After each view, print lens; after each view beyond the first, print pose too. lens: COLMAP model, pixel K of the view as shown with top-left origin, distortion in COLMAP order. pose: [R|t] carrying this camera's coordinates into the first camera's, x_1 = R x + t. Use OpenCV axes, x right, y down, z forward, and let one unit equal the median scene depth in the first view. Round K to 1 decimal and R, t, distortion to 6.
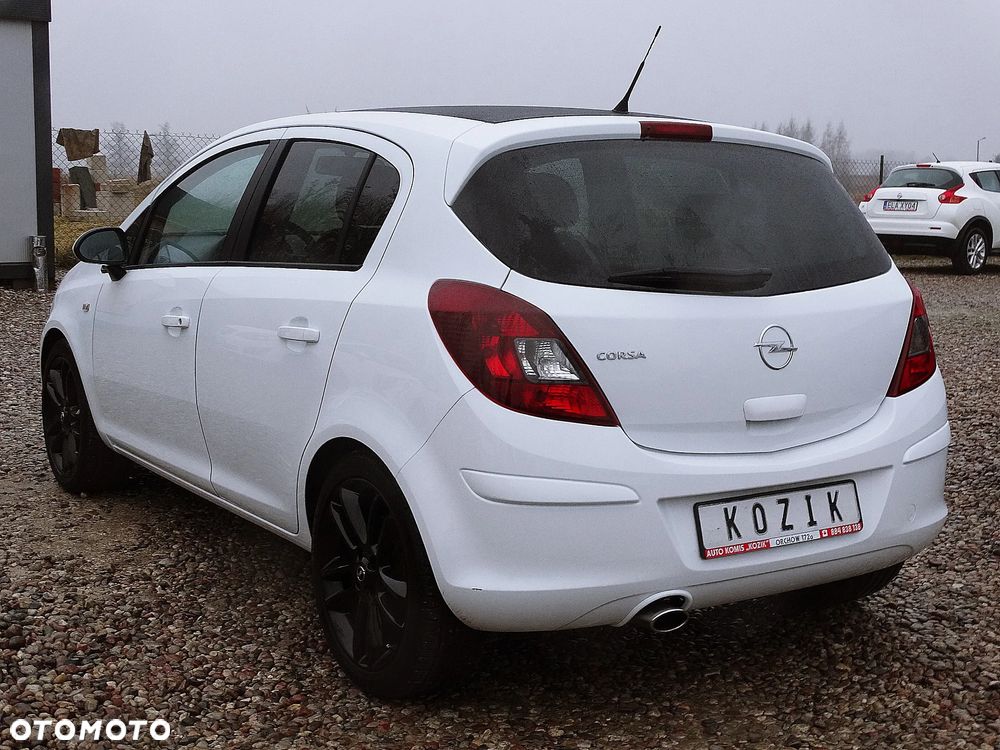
lens RADIAL K [[1404.1, 0, 514.8], [0, 1404.1, 376.2], [0, 0, 1]] dist [-0.016373, 0.007858]
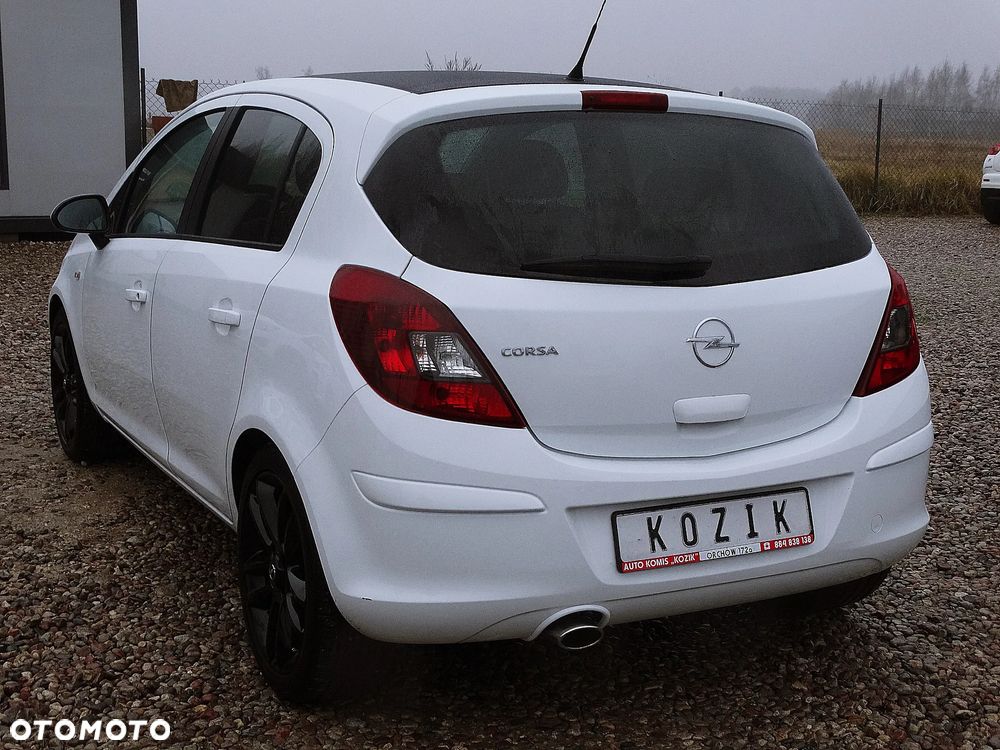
lens RADIAL K [[1405.3, 0, 498.3], [0, 1405.3, 409.5], [0, 0, 1]] dist [-0.007115, 0.087630]
pose [[0.994580, 0.022681, -0.101467, 0.133127], [-0.016684, 0.998085, 0.059563, -0.027919], [0.102623, -0.057547, 0.993054, 0.072525]]
